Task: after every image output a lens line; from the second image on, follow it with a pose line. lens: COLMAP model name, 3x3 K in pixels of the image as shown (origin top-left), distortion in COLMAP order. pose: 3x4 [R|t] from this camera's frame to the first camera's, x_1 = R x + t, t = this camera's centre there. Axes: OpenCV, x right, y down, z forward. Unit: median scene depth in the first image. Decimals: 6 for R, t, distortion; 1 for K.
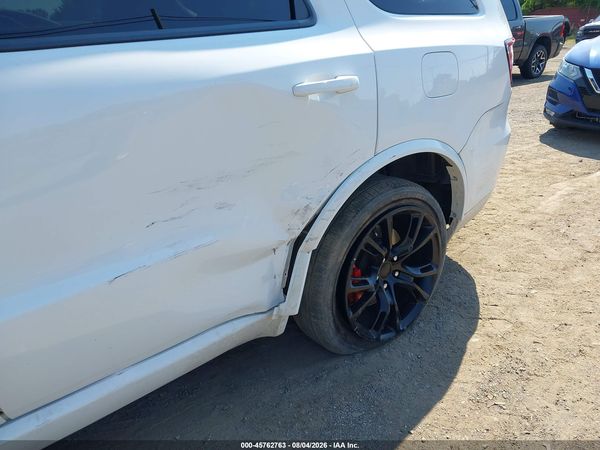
lens RADIAL K [[484.5, 0, 298.4], [0, 484.5, 226.7], [0, 0, 1]] dist [0.028543, -0.002356]
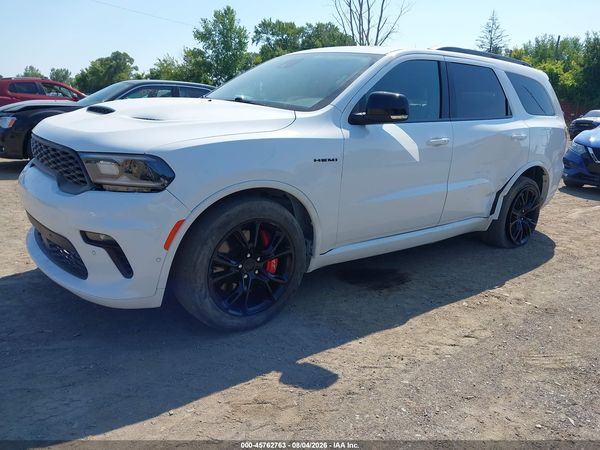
lens RADIAL K [[480.1, 0, 279.9], [0, 480.1, 245.5], [0, 0, 1]] dist [0.006551, -0.004839]
pose [[0.997615, 0.067308, -0.015274, -0.851366], [-0.068468, 0.993030, -0.095935, 0.490347], [0.008710, 0.096752, 0.995270, -1.228949]]
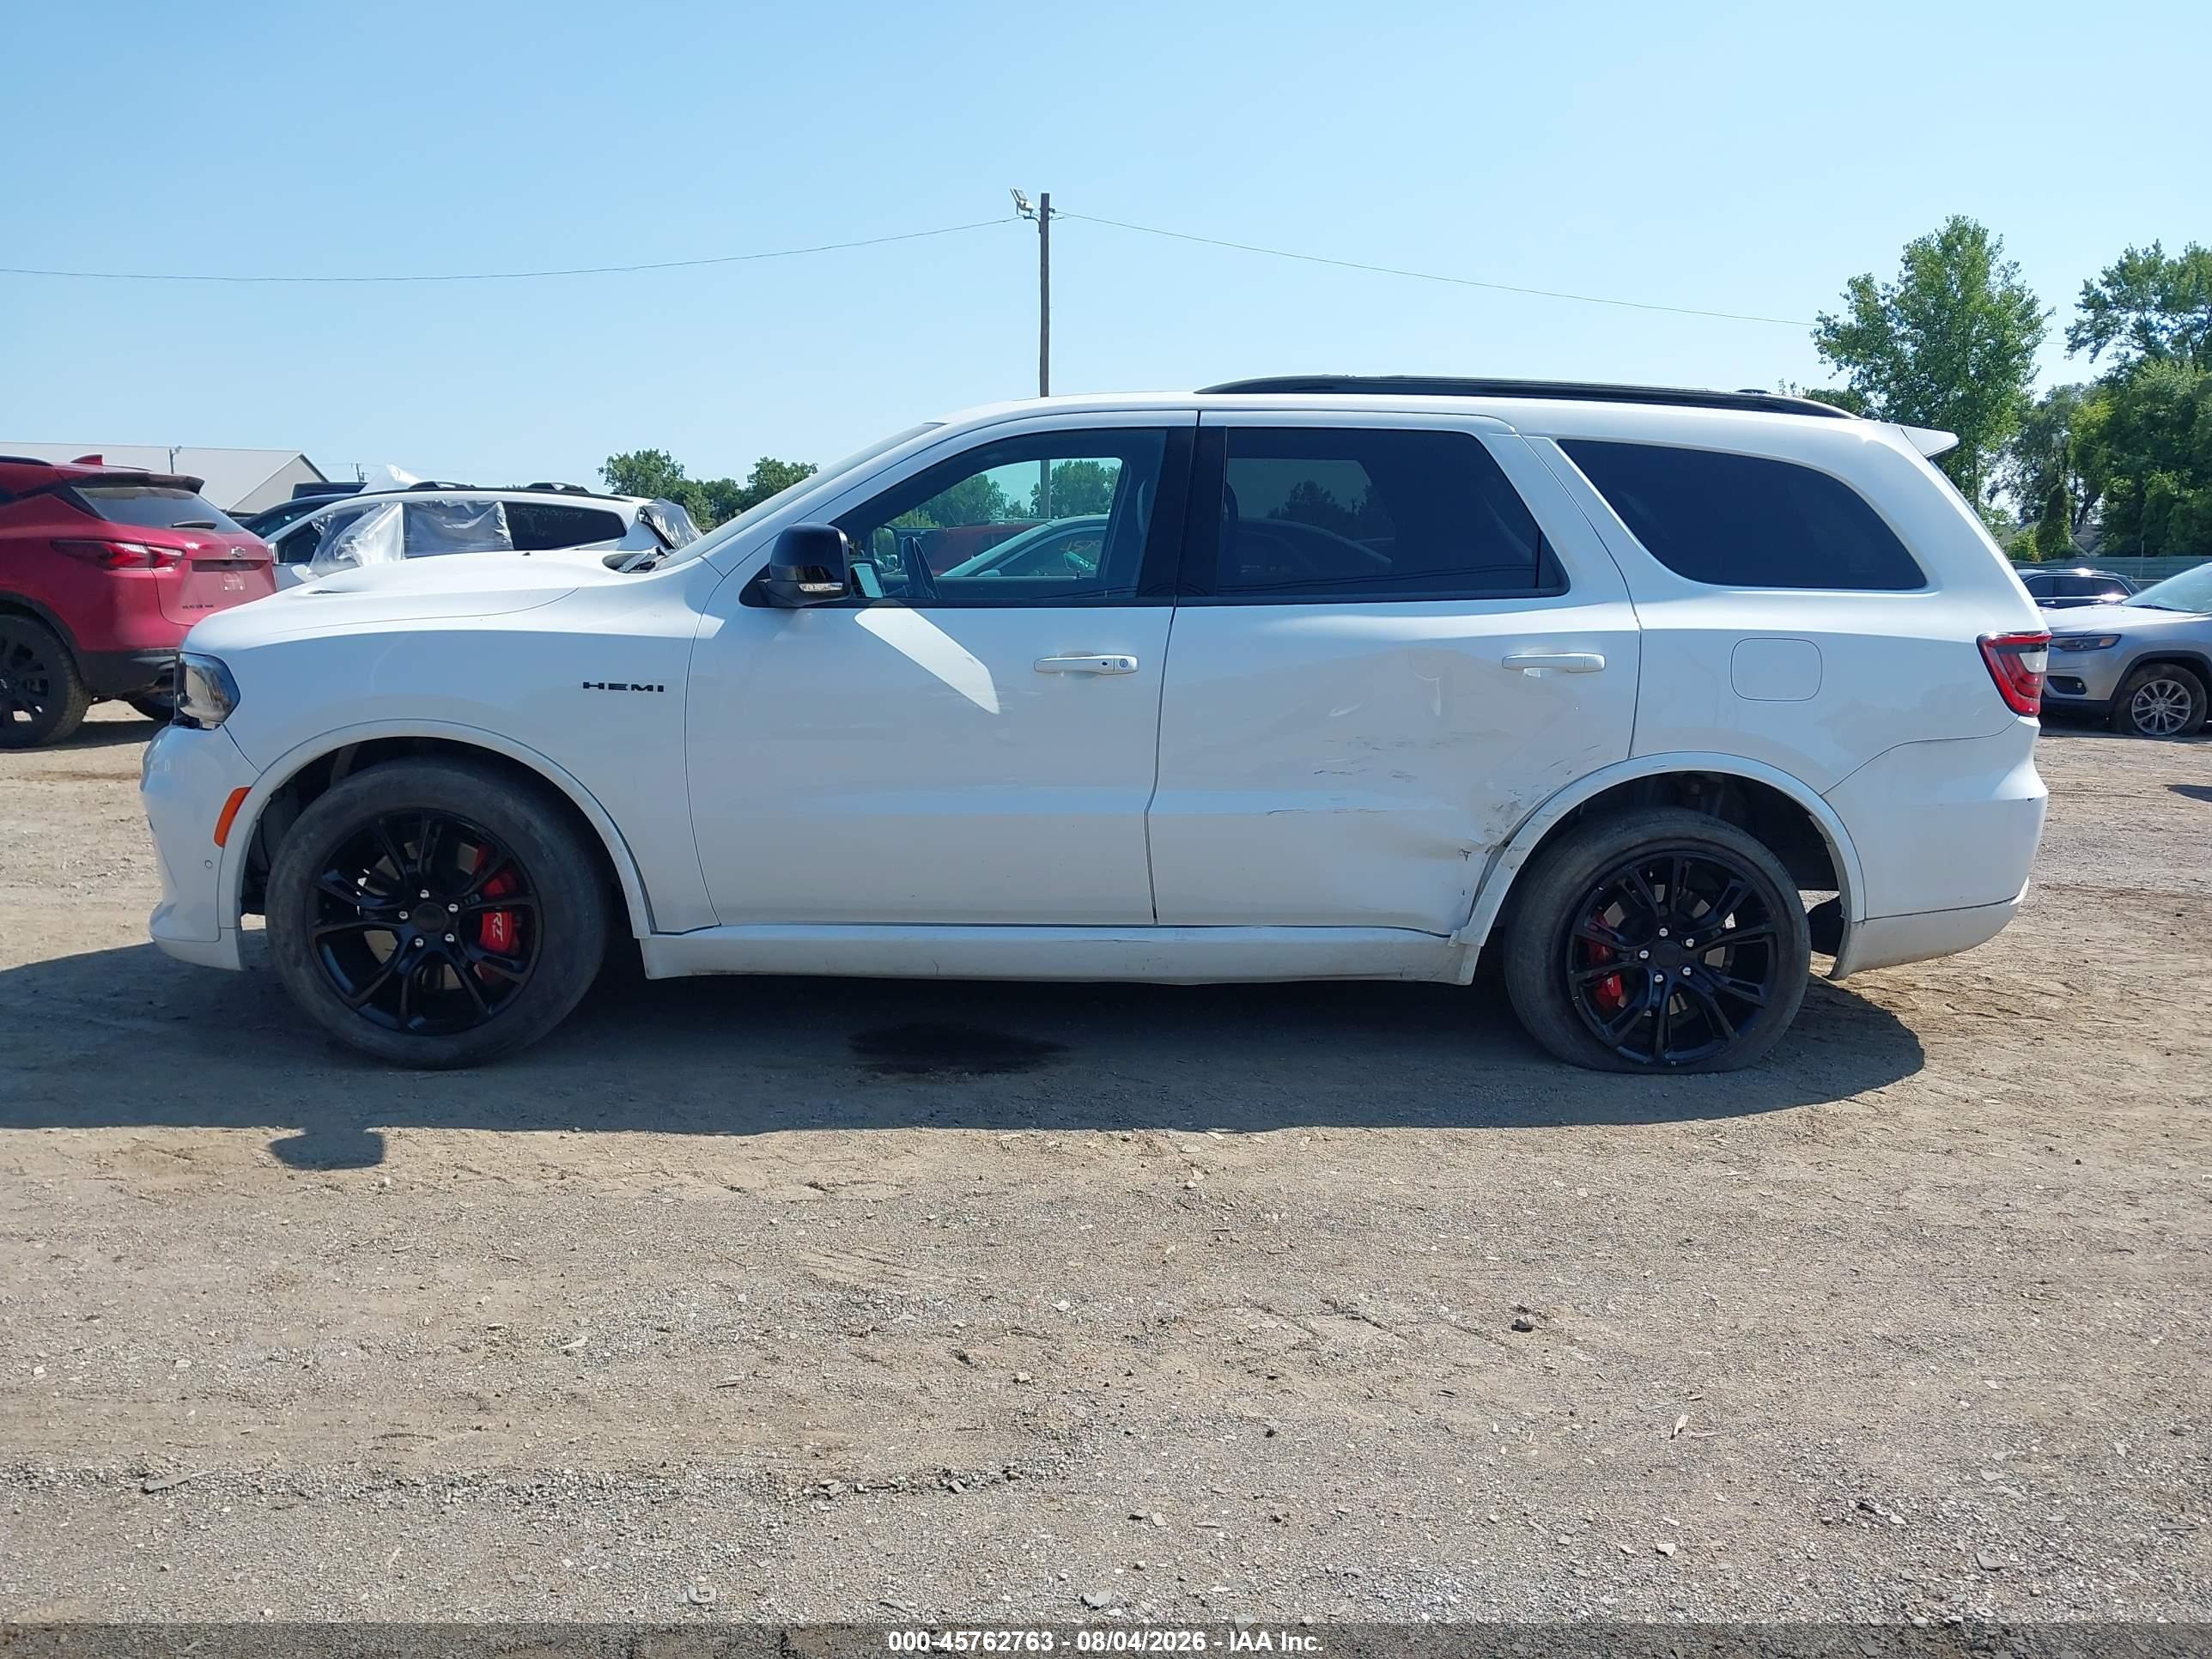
lens RADIAL K [[1770.0, 0, 1031.7], [0, 1770.0, 905.2], [0, 0, 1]] dist [0.006551, -0.004839]
pose [[0.801794, 0.153925, -0.577436, 0.770247], [-0.261138, 0.959368, -0.106867, 0.449839], [0.537524, 0.236476, 0.809411, -1.240815]]
